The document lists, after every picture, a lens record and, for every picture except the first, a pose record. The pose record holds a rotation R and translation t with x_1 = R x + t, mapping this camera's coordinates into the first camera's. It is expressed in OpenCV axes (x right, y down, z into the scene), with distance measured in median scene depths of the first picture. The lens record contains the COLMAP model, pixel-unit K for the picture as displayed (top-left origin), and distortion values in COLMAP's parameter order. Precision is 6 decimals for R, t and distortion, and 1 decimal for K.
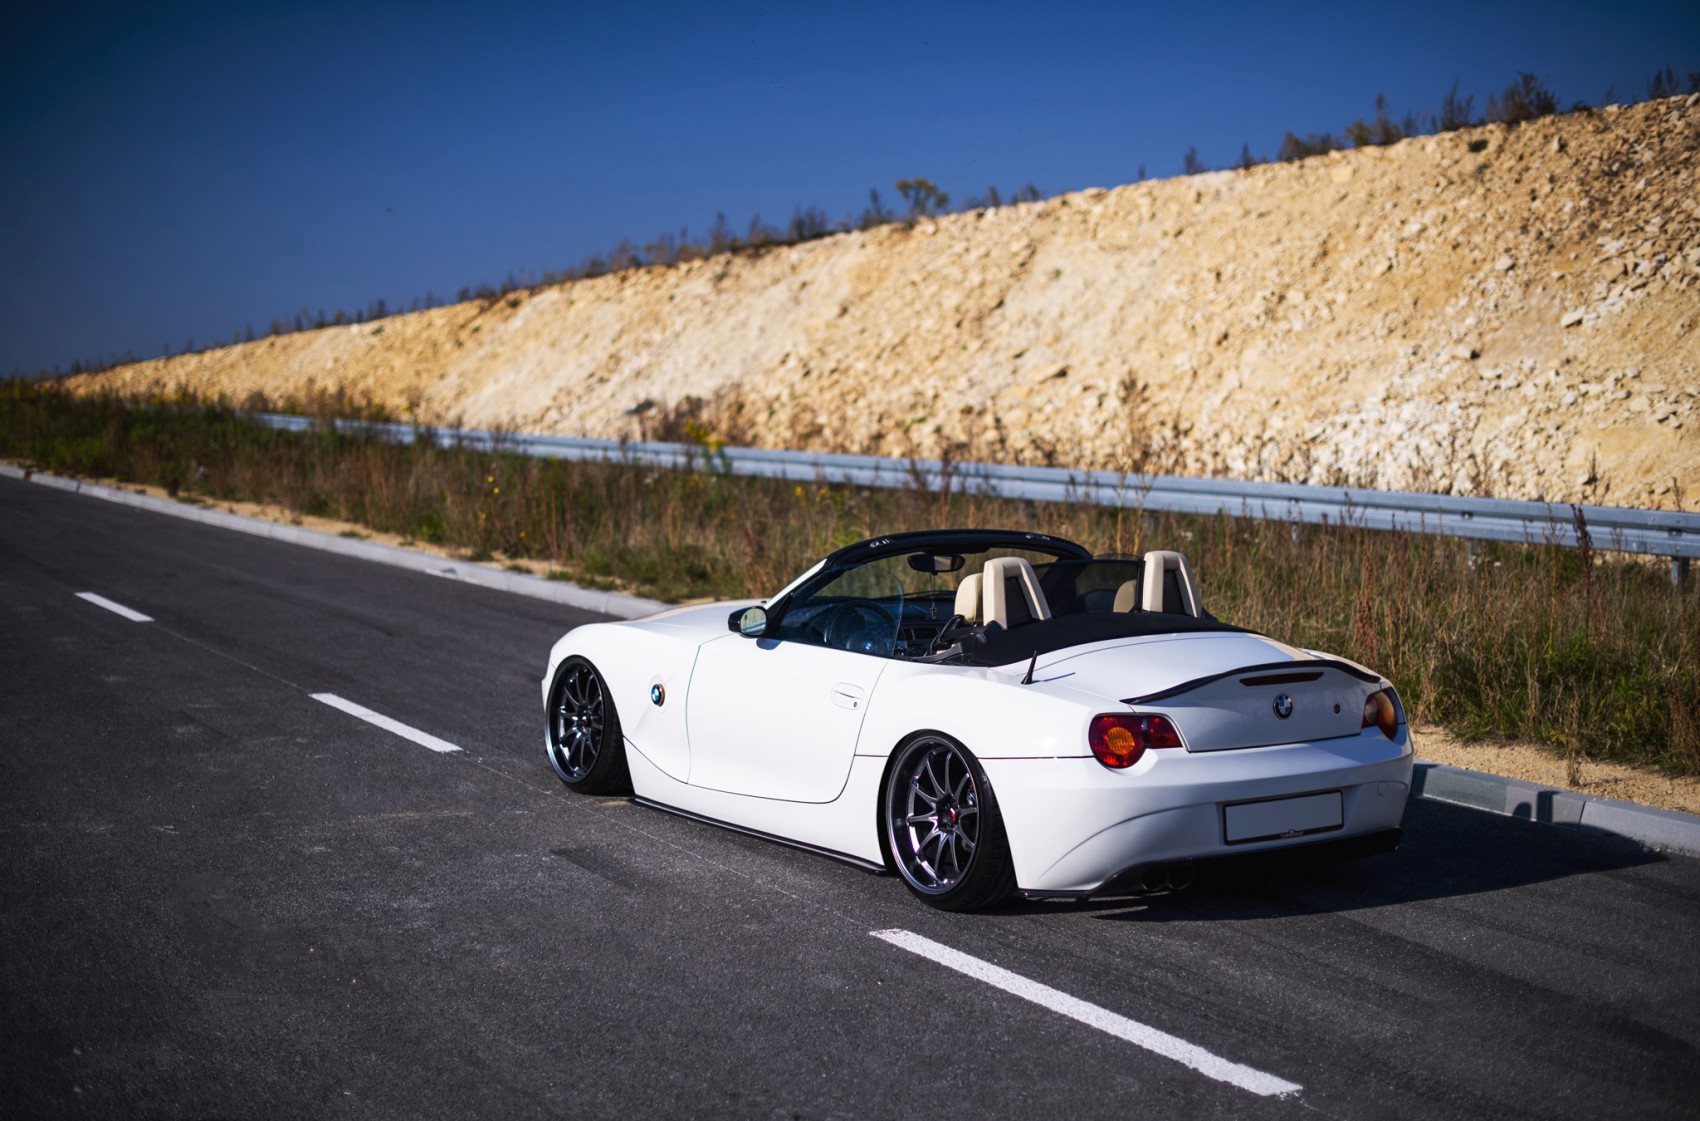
lens RADIAL K [[2357.2, 0, 833.0], [0, 2357.2, 502.1], [0, 0, 1]] dist [0.000168, -0.016833]
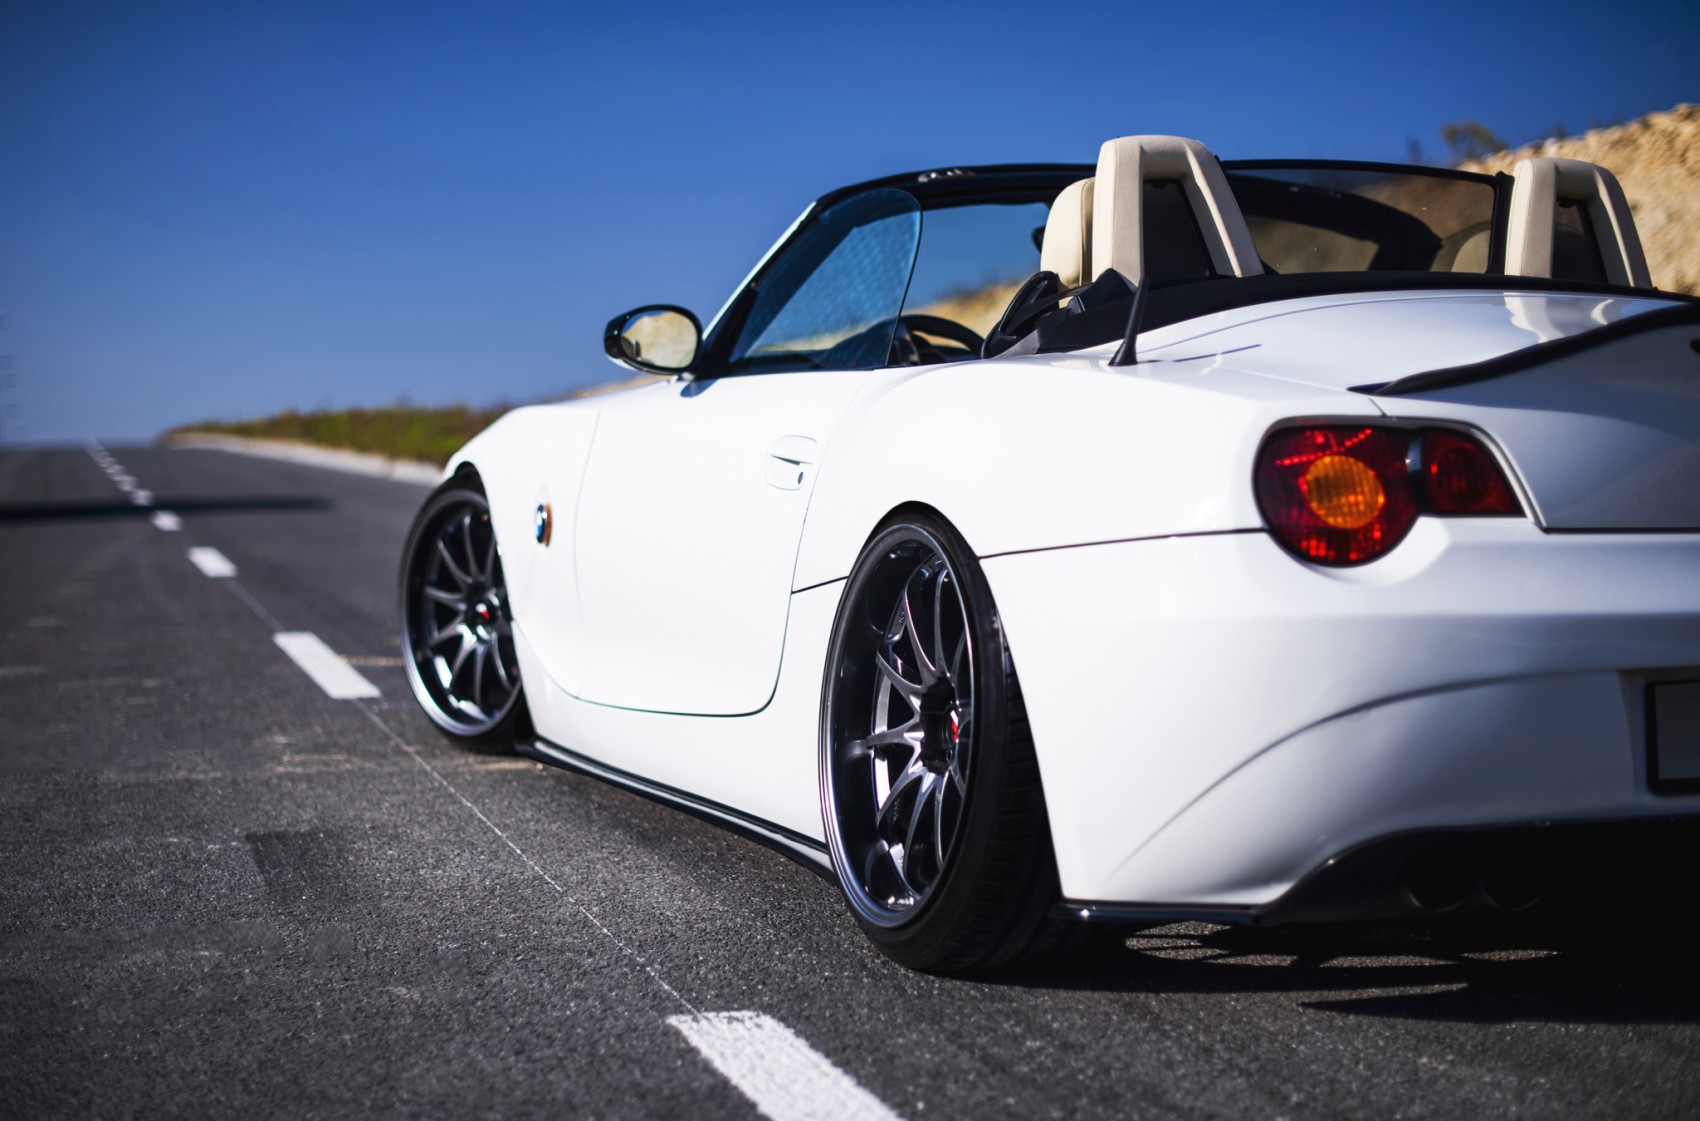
lens RADIAL K [[2491.7, 0, 850.0], [0, 2491.7, 560.5], [0, 0, 1]] dist [-0.011108, -0.033729]
pose [[0.973625, -0.004308, -0.228114, 0.036017], [0.003130, 0.999980, -0.005526, 0.030189], [0.228133, 0.004666, 0.973619, 0.160764]]
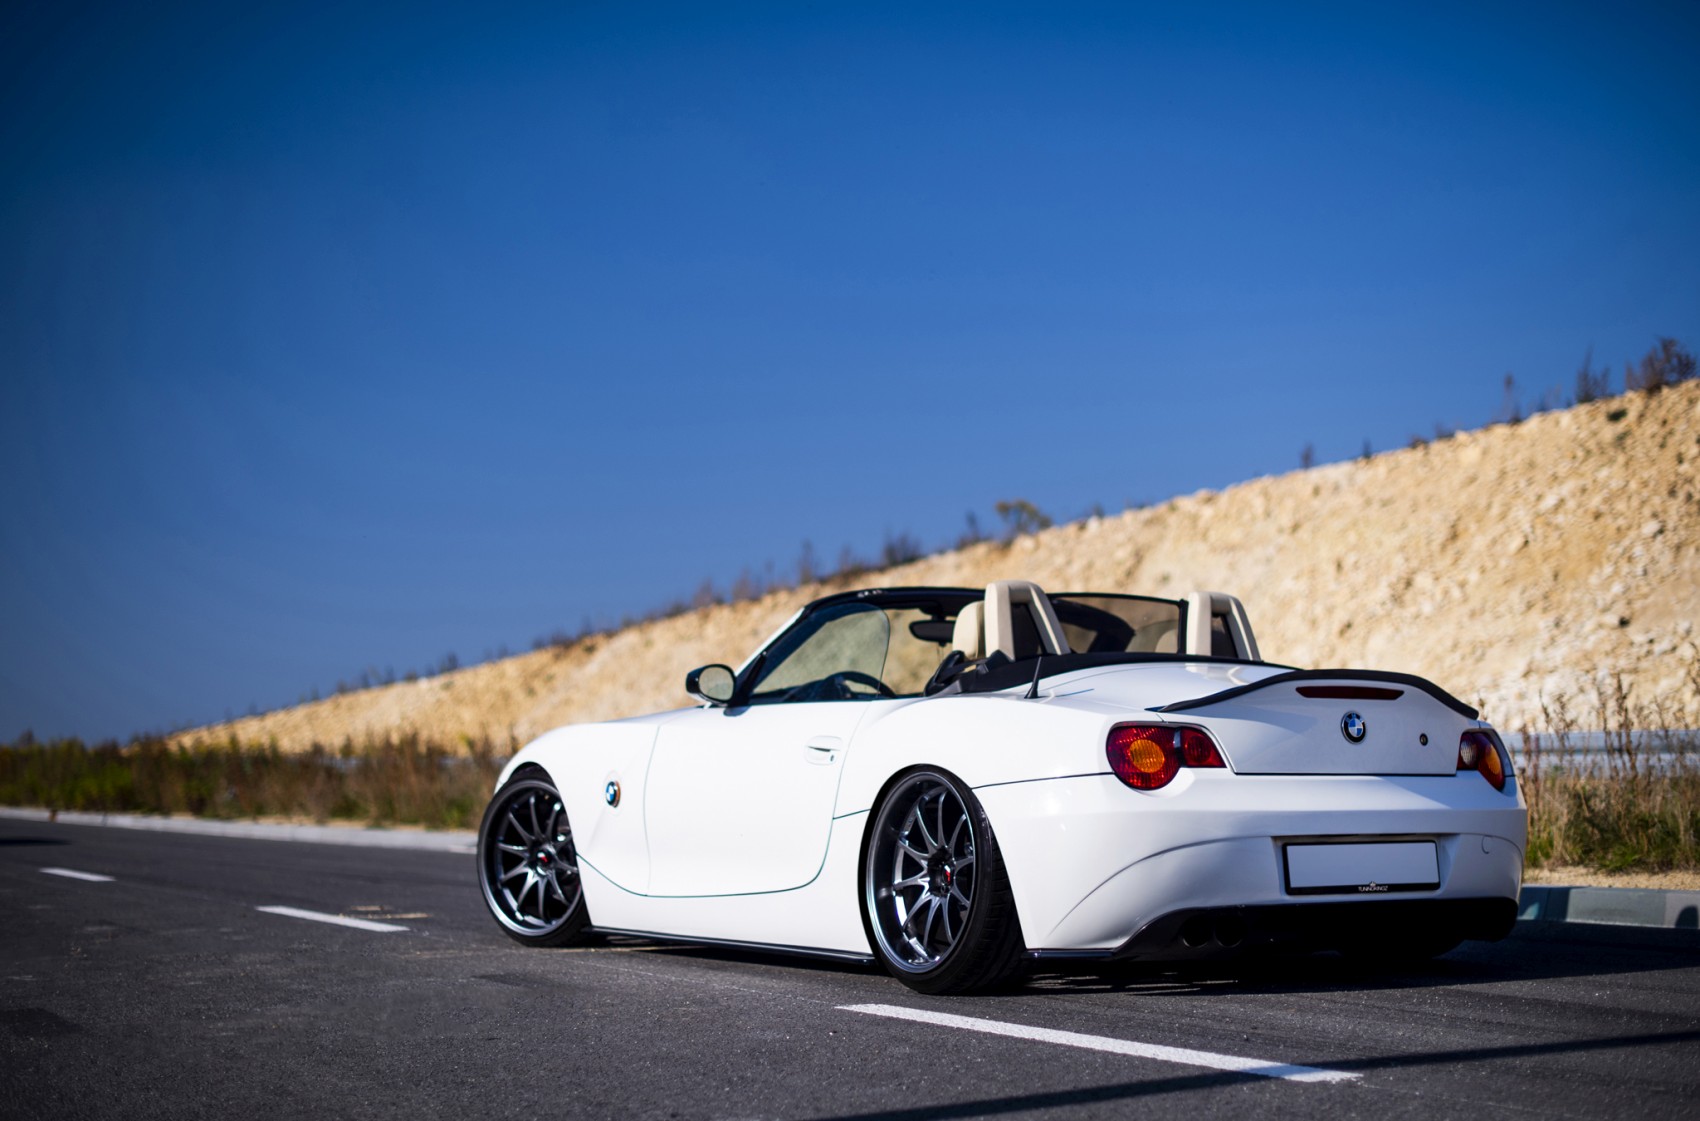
lens RADIAL K [[2491.7, 0, 850.0], [0, 2491.7, 560.5], [0, 0, 1]] dist [-0.011108, -0.033729]
pose [[0.998908, -0.021671, -0.041383, 0.015364], [0.015523, 0.989531, -0.143484, 0.041187], [0.044059, 0.142685, 0.988787, 0.040024]]
